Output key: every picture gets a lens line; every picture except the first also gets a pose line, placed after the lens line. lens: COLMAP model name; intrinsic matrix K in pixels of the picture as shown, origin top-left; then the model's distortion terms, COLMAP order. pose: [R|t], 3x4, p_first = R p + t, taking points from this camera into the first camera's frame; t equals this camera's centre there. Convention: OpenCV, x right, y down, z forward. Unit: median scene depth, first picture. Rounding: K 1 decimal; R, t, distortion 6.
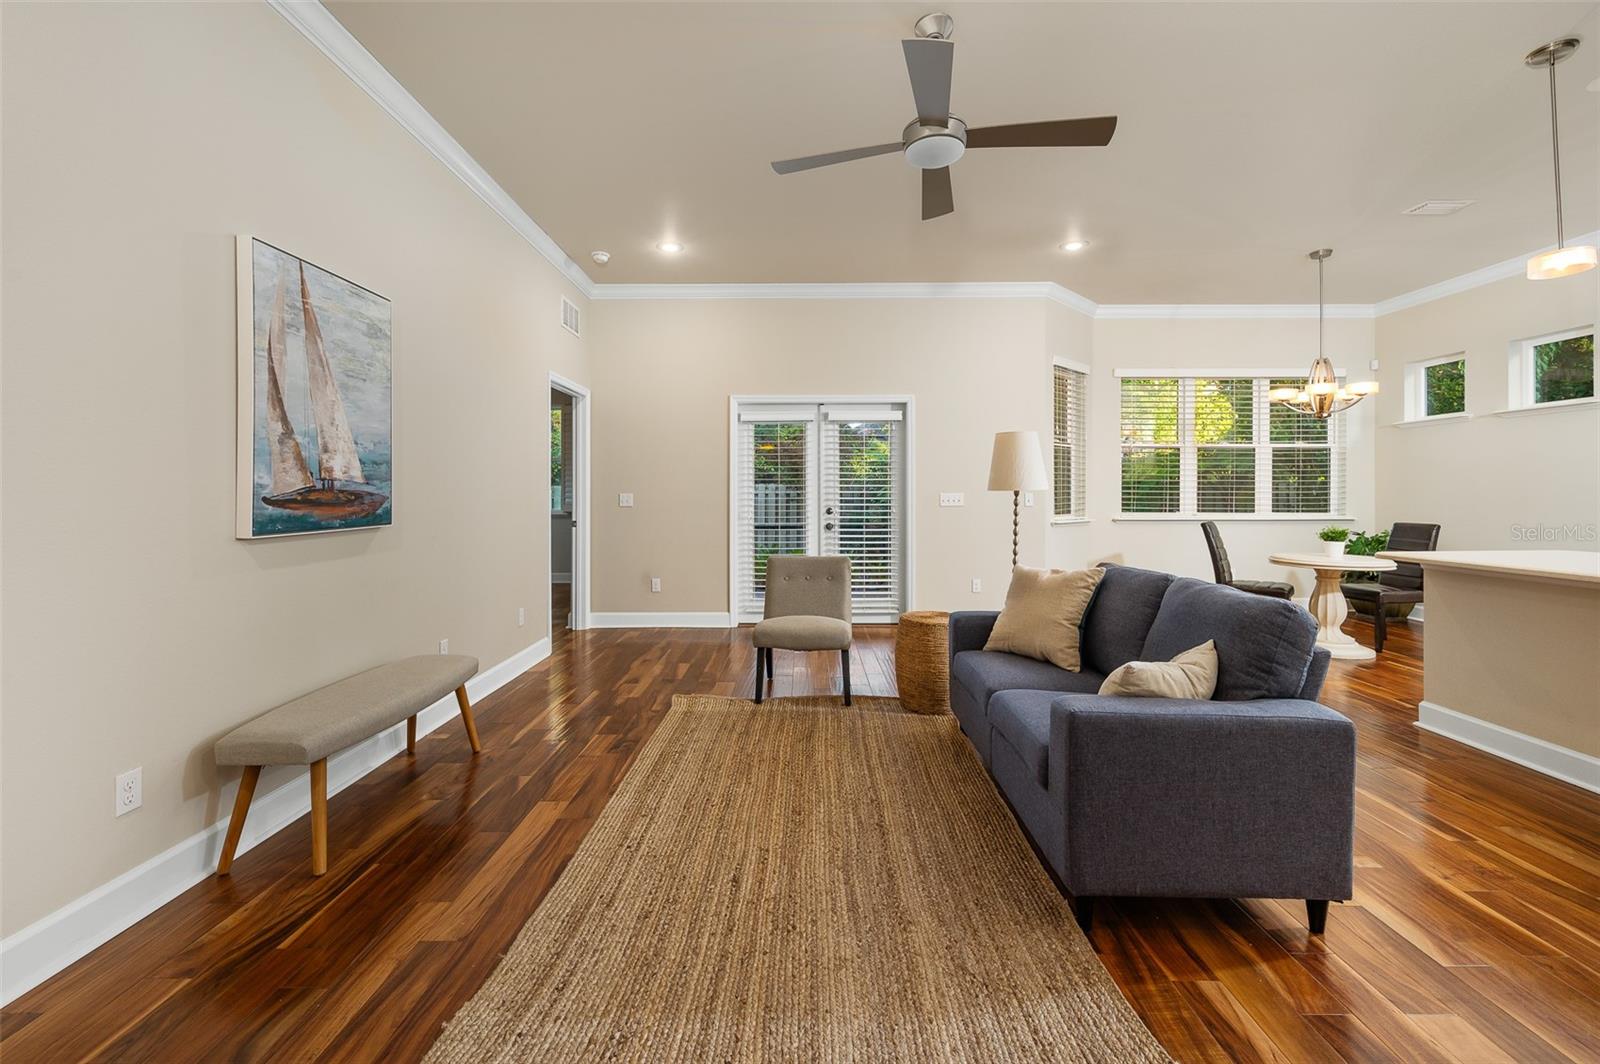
lens RADIAL K [[650.9, 0, 799.1], [0, 650.9, 491.8], [0, 0, 1]] dist [-0.003512, -0.000410]
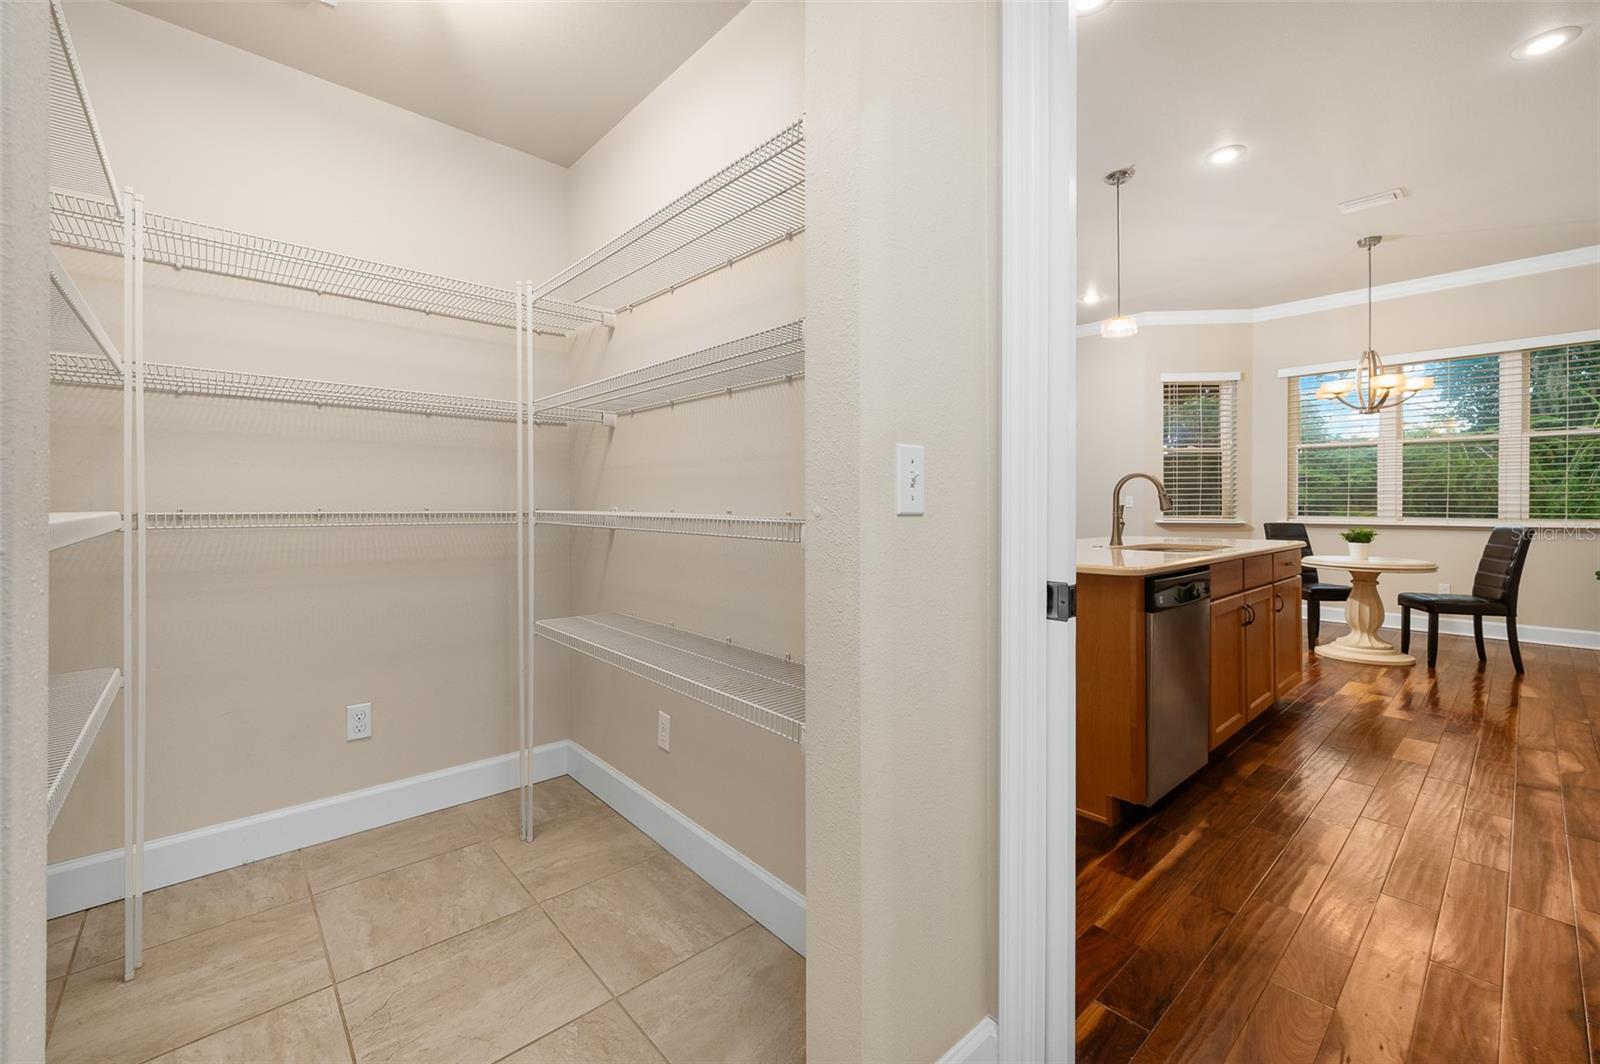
lens RADIAL K [[653.1, 0, 796.3], [0, 653.1, 505.7], [0, 0, 1]] dist [-0.000314, -0.000098]
pose [[0.678243, 0.004219, -0.734826, 1.772236], [-0.000849, 0.999987, 0.004959, 0.032088], [0.734837, -0.002740, 0.678238, -0.504558]]
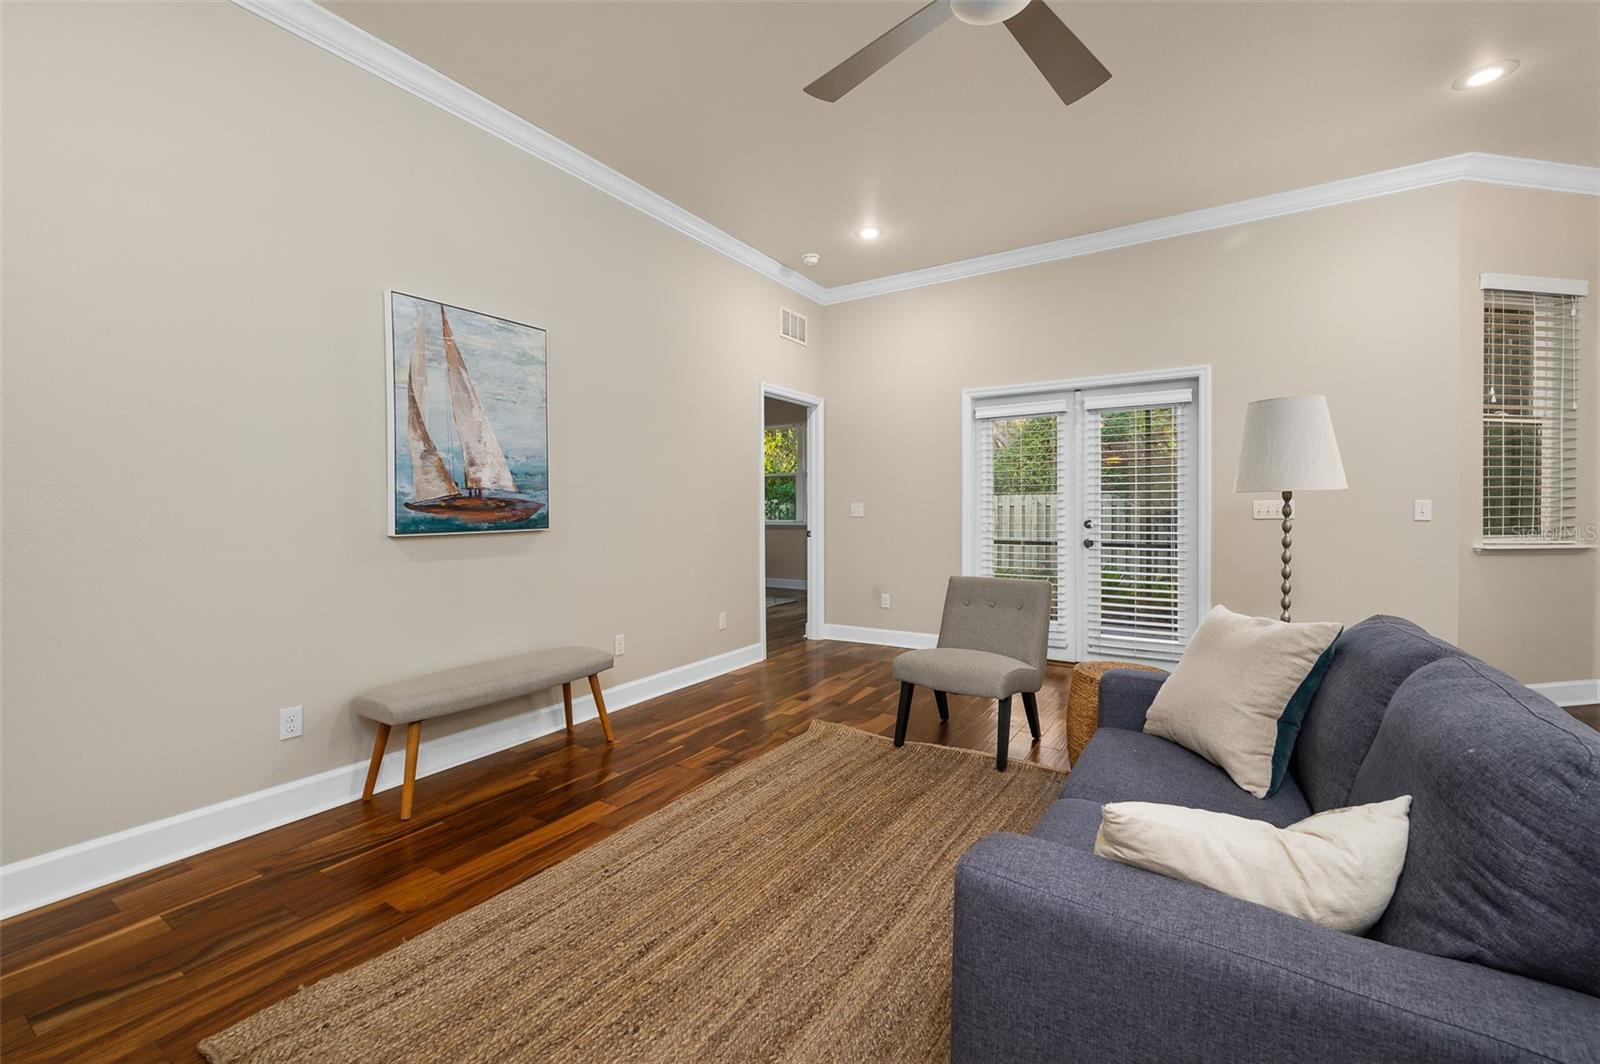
lens RADIAL K [[659.2, 0, 797.6], [0, 659.2, 520.4], [0, 0, 1]] dist [0.000880, -0.000011]
pose [[0.847071, 0.008187, -0.531417, 0.392752], [0.003735, 0.999765, 0.021356, 0.014760], [0.531467, -0.020075, 0.846841, 0.284832]]
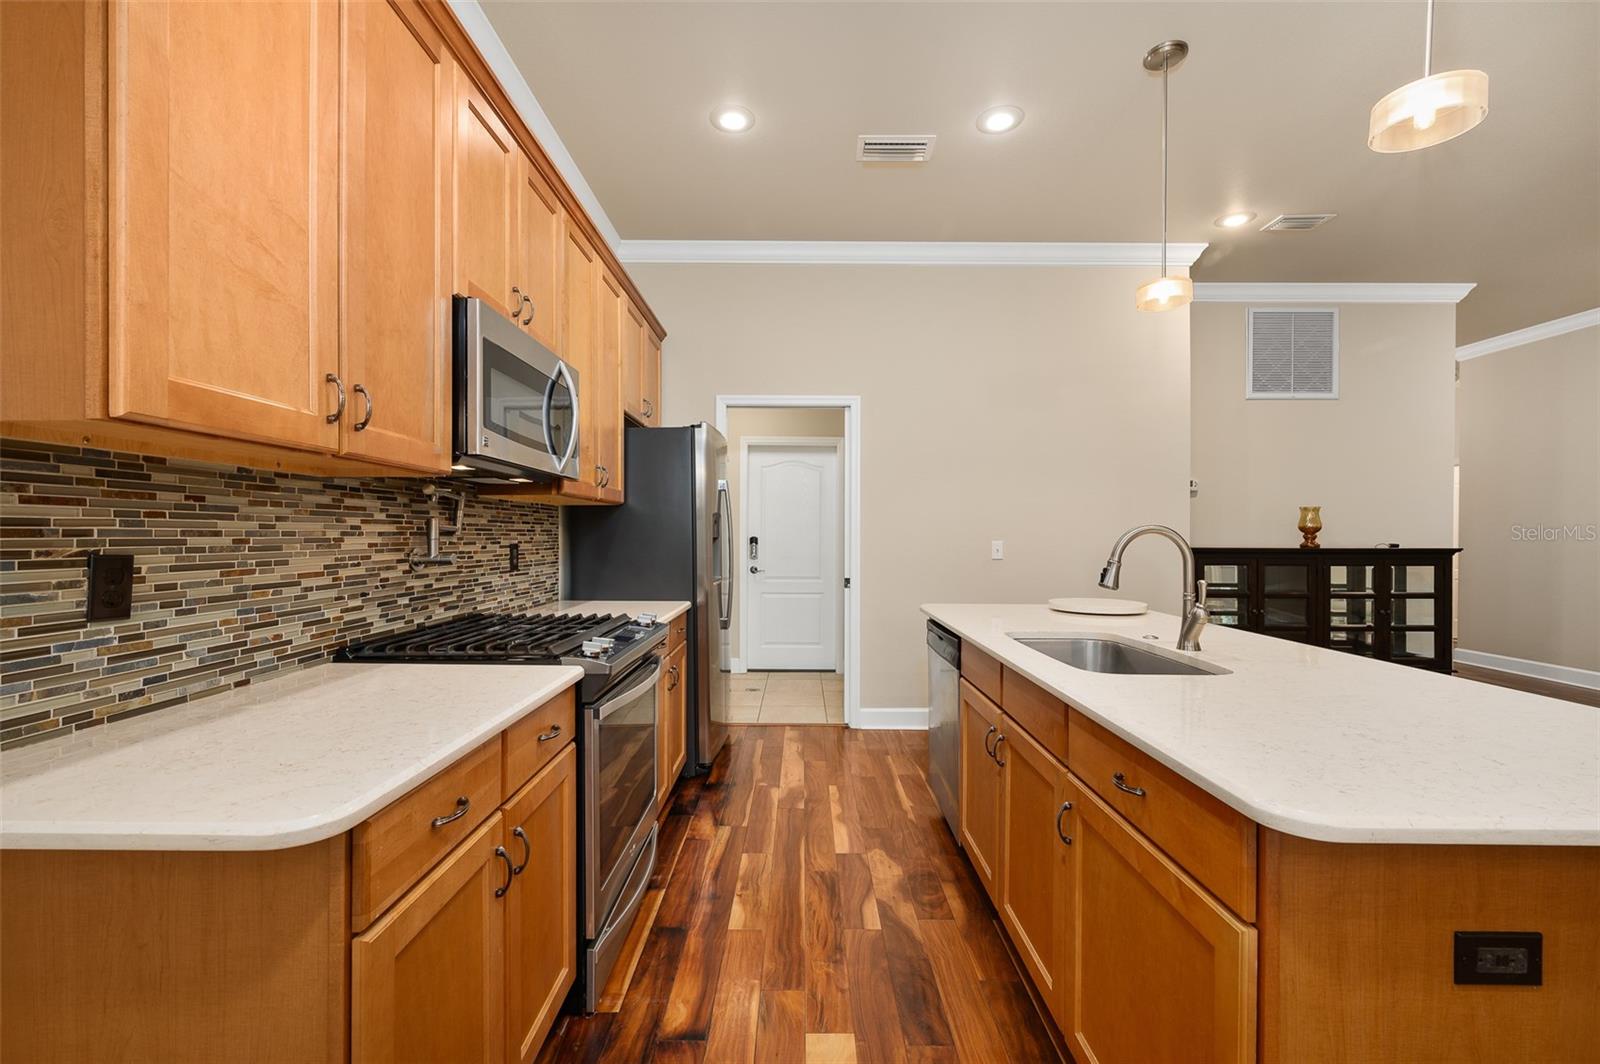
lens RADIAL K [[670.1, 0, 800.0], [0, 670.1, 532.0], [0, 0, 1]] dist [0.001543, 0.000207]
pose [[-0.999881, -0.002569, -0.015197, 1.711173], [-0.002442, 0.999962, -0.008339, -0.009313], [0.015217, -0.008301, -0.999850, 1.559825]]
